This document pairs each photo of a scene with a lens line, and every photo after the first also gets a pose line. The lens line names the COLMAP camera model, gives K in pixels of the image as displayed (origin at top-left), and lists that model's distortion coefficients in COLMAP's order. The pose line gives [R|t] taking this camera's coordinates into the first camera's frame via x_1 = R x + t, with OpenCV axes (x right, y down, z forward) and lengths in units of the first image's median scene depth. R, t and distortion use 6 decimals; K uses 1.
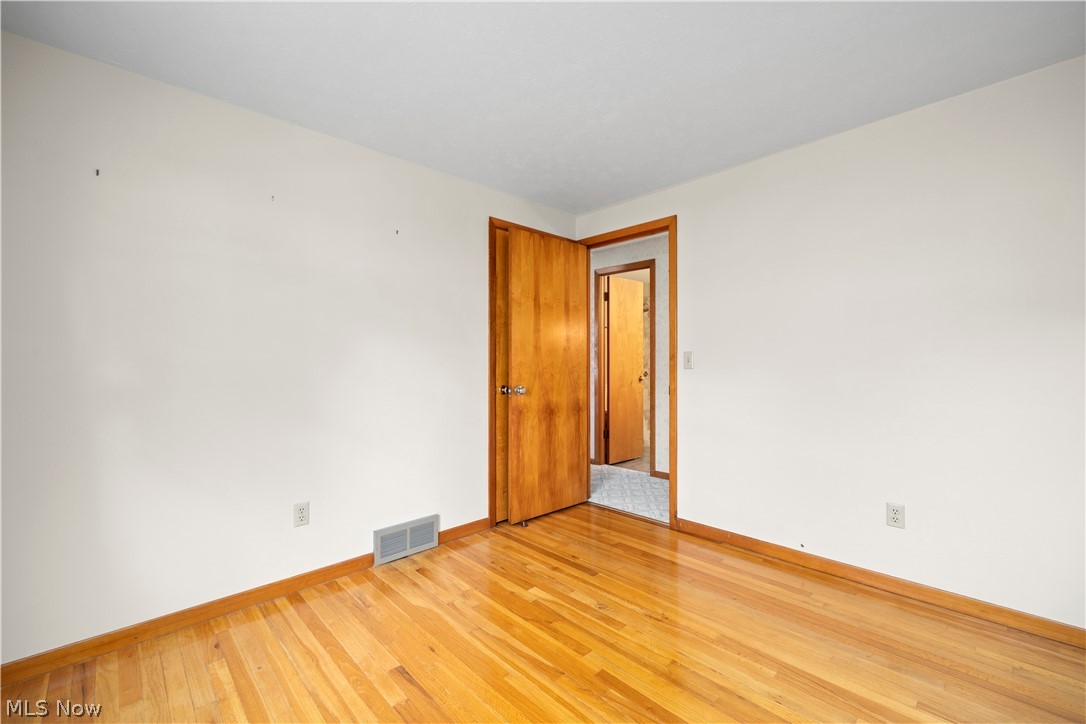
lens RADIAL K [[417.2, 0, 542.7], [0, 417.2, 361.2], [0, 0, 1]] dist [-0.003240, -0.000337]
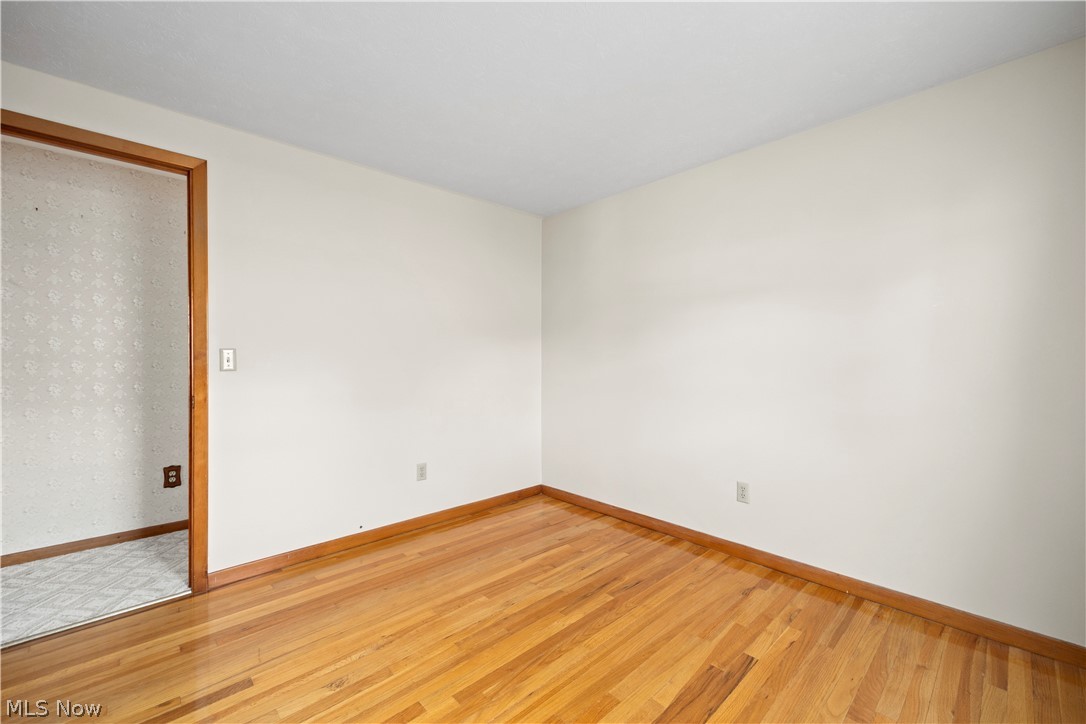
lens RADIAL K [[417.2, 0, 541.7], [0, 417.2, 361.5], [0, 0, 1]] dist [-0.003240, -0.000337]
pose [[0.062892, 0.000083, 0.998020, -0.486684], [0.001955, 0.999998, -0.000206, 0.003777], [-0.998018, 0.001964, 0.062892, 0.480012]]
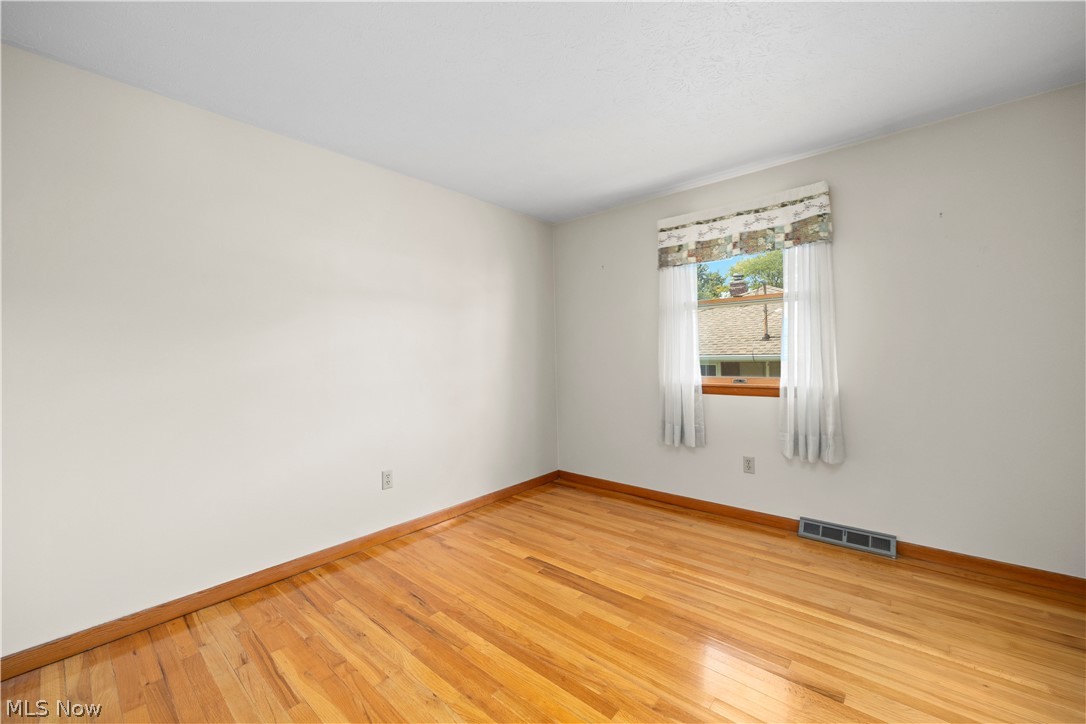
lens RADIAL K [[417.2, 0, 541.5], [0, 417.2, 359.6], [0, 0, 1]] dist [-0.003240, -0.000337]
pose [[-0.999849, 0.016840, -0.004362, 0.172575], [0.016790, 0.999797, 0.011166, 0.002835], [0.004550, 0.011091, -0.999928, 1.171713]]
